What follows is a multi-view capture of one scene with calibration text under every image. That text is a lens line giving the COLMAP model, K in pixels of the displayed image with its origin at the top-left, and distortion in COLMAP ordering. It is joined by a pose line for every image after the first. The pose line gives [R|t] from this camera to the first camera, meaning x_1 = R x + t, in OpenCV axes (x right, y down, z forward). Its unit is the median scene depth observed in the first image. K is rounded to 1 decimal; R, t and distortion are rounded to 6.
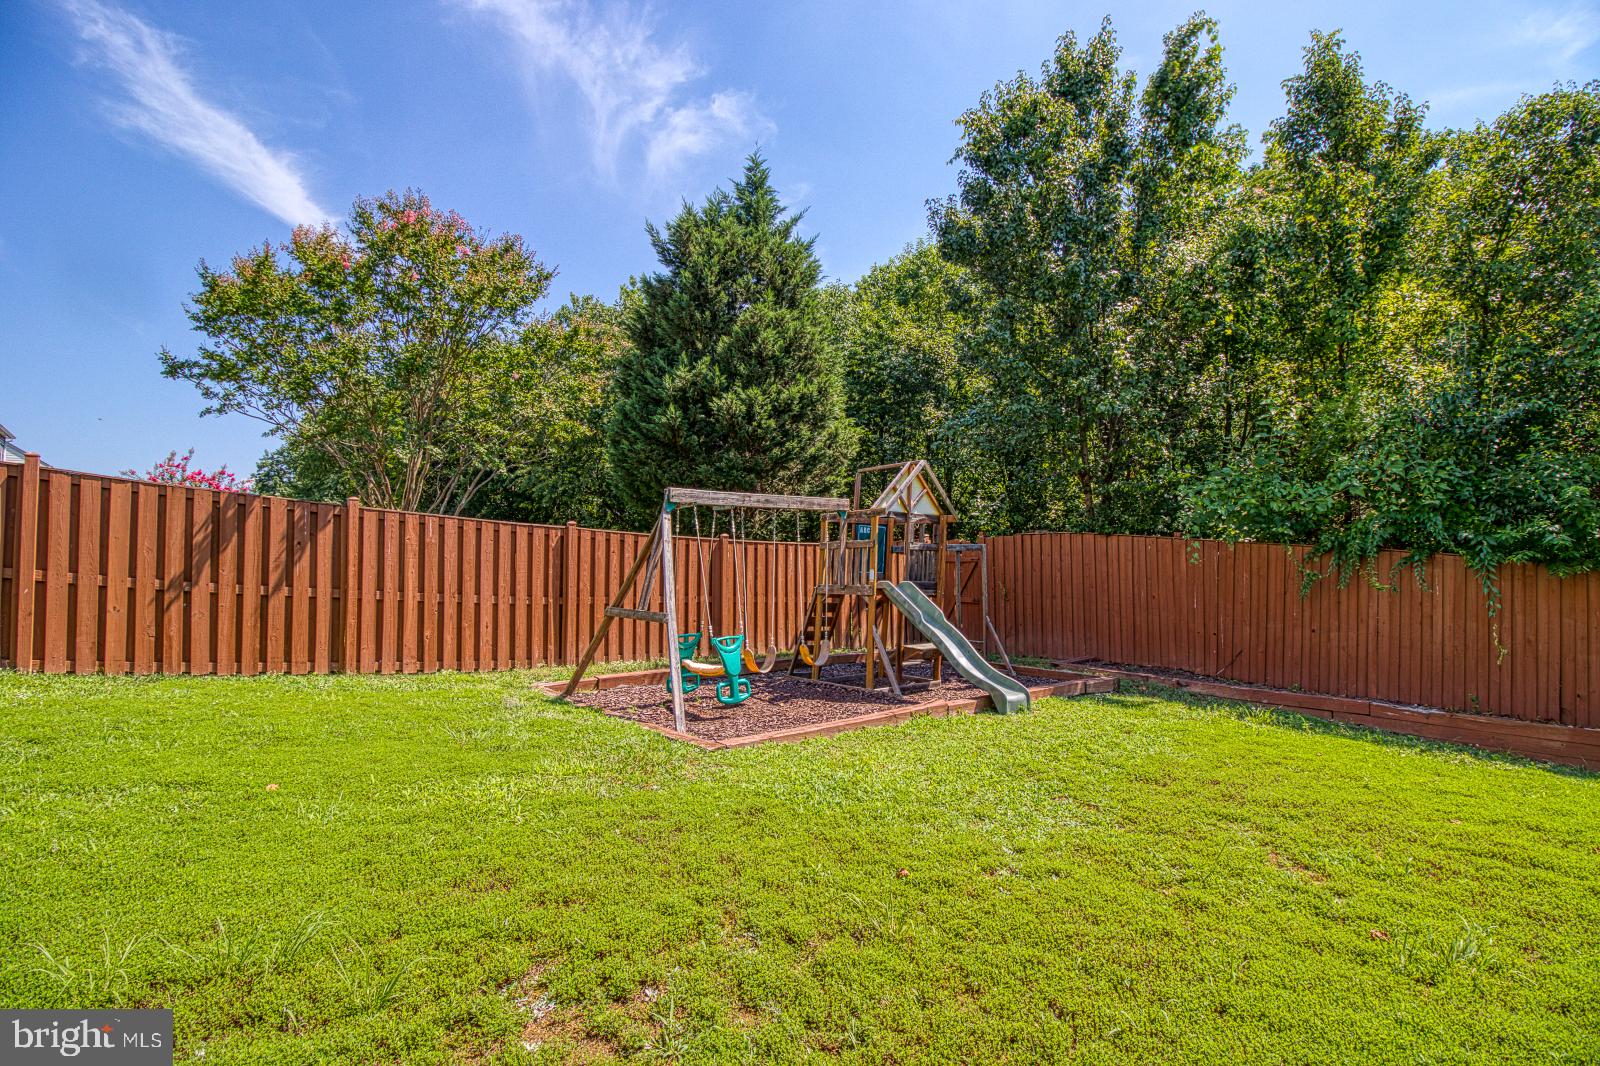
lens RADIAL K [[799.5, 0, 801.9], [0, 799.5, 504.5], [0, 0, 1]] dist [-0.004405, -0.001034]
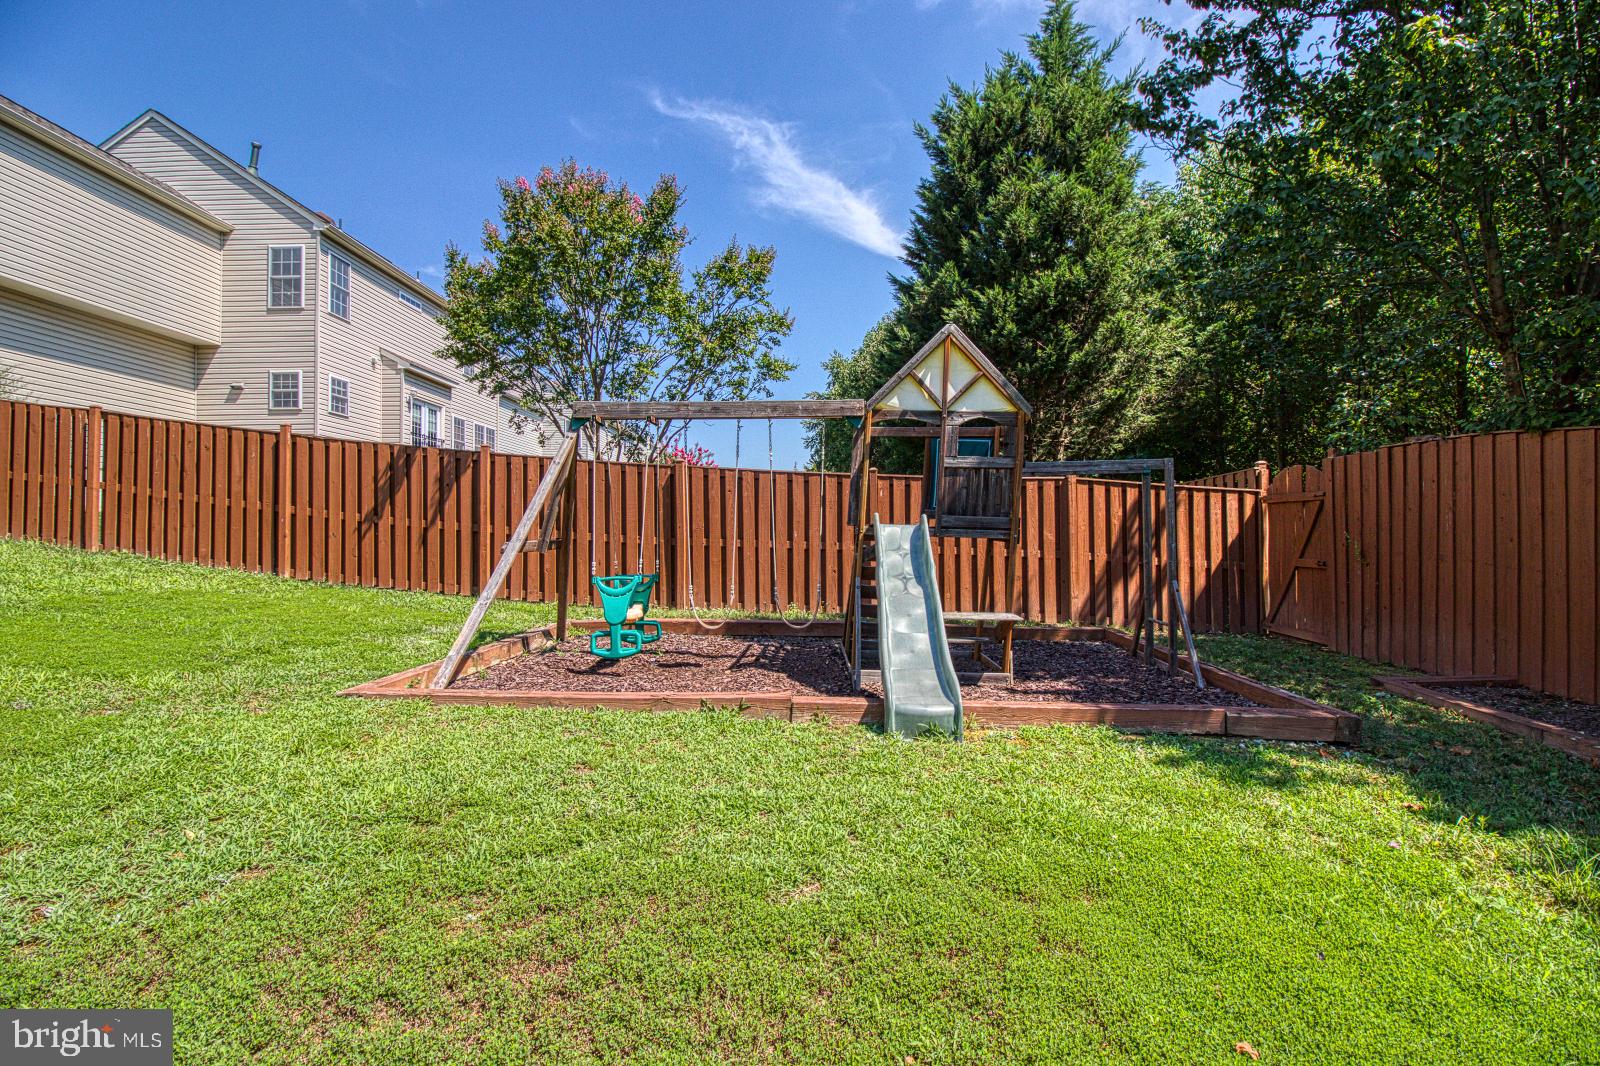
lens RADIAL K [[744.6, 0, 799.9], [0, 744.6, 528.2], [0, 0, 1]] dist [0.000371, -0.012888]
pose [[0.739002, 0.004650, -0.673687, 0.409701], [0.045191, 0.997382, 0.056456, 0.059664], [0.672185, -0.072166, 0.736857, 0.427856]]
